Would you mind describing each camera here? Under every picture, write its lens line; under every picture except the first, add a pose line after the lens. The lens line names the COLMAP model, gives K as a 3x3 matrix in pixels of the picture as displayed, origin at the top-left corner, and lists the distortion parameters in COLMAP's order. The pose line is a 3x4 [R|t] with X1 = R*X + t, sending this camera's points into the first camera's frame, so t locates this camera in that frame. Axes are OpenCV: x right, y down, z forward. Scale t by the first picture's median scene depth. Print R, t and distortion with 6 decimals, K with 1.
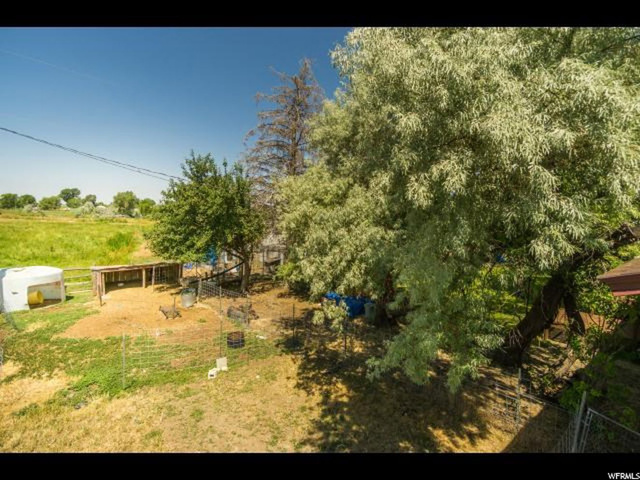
lens RADIAL K [[334.2, 0, 319.5], [0, 334.2, 236.3], [0, 0, 1]] dist [0.001206, 0.001667]
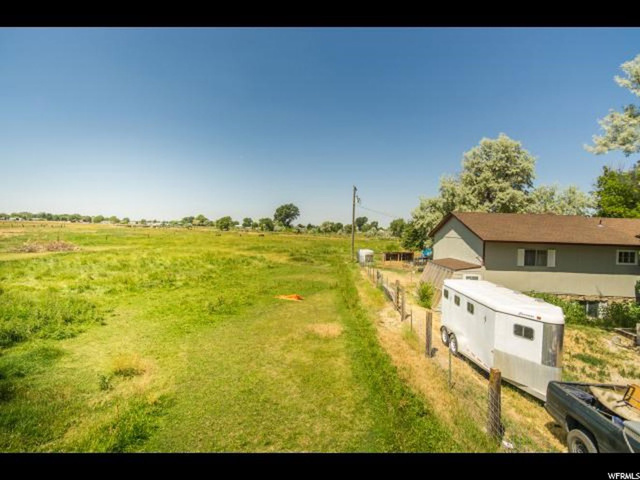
lens RADIAL K [[334.2, 0, 319.5], [0, 334.2, 236.3], [0, 0, 1]] dist [0.001206, 0.001667]
pose [[0.726458, 0.007945, -0.687164, 1.206889], [-0.056902, 0.997195, -0.048626, 0.183784], [0.684851, 0.074426, 0.724873, -1.958893]]
